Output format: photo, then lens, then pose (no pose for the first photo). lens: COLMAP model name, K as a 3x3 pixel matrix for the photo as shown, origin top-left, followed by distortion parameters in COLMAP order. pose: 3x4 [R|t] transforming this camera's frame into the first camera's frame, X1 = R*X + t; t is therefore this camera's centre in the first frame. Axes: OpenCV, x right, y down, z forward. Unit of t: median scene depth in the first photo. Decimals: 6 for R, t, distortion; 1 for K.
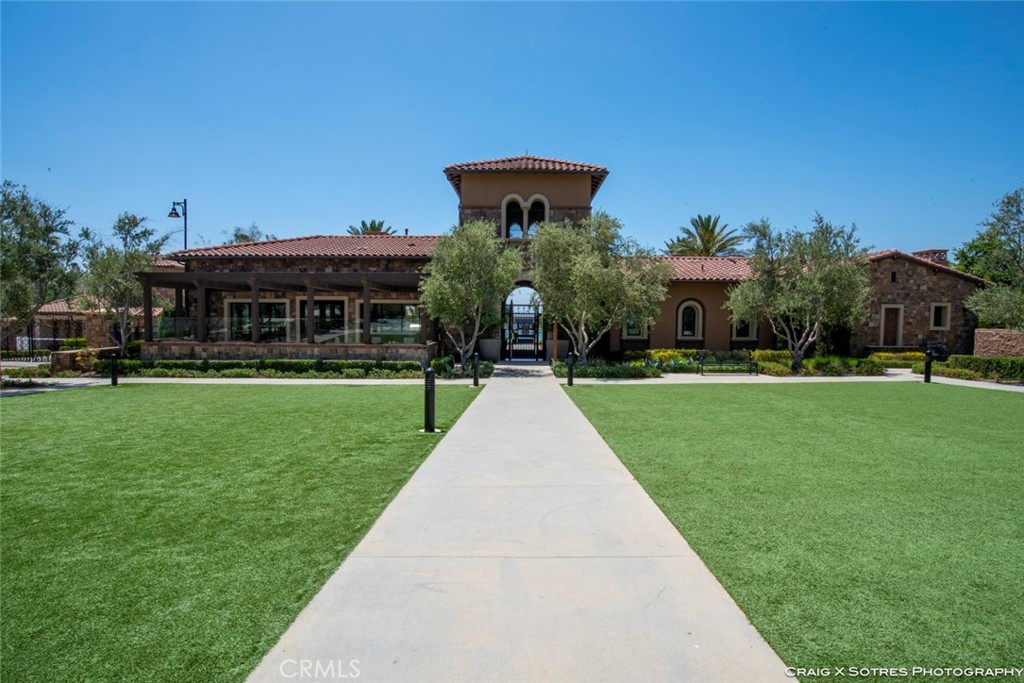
lens RADIAL K [[523.9, 0, 507.8], [0, 523.9, 338.7], [0, 0, 1]] dist [-0.044366, 0.004036]
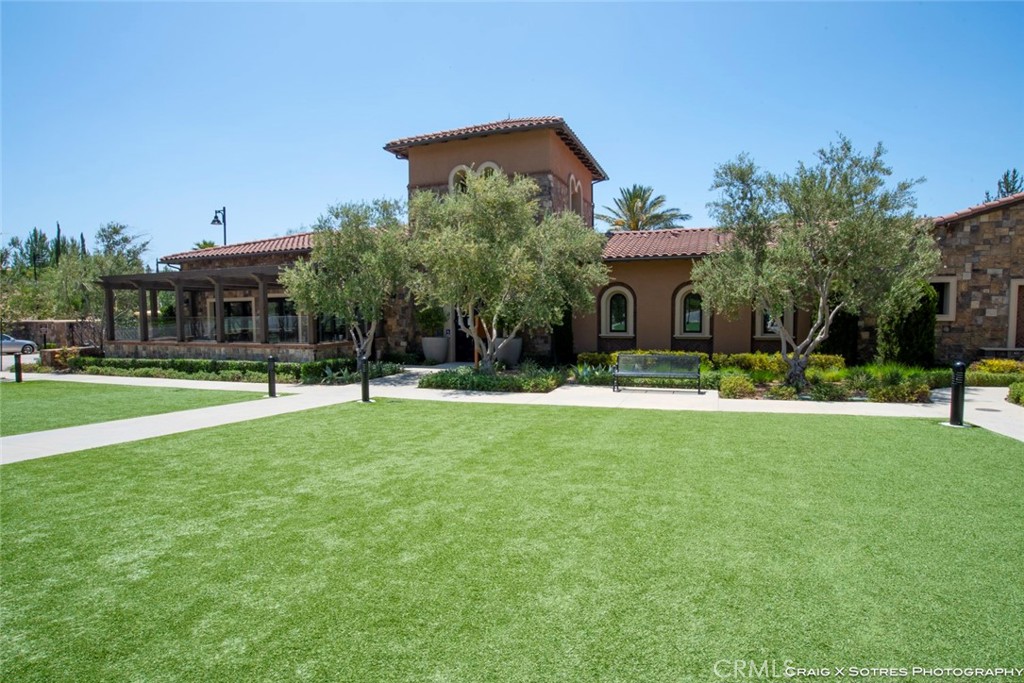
lens RADIAL K [[523.9, 0, 514.1], [0, 523.9, 338.3], [0, 0, 1]] dist [-0.044366, 0.004036]
pose [[0.940929, -0.000598, -0.338605, 0.426078], [0.002583, 0.999982, 0.005409, -0.002658], [0.338595, -0.005964, 0.940913, 0.269226]]
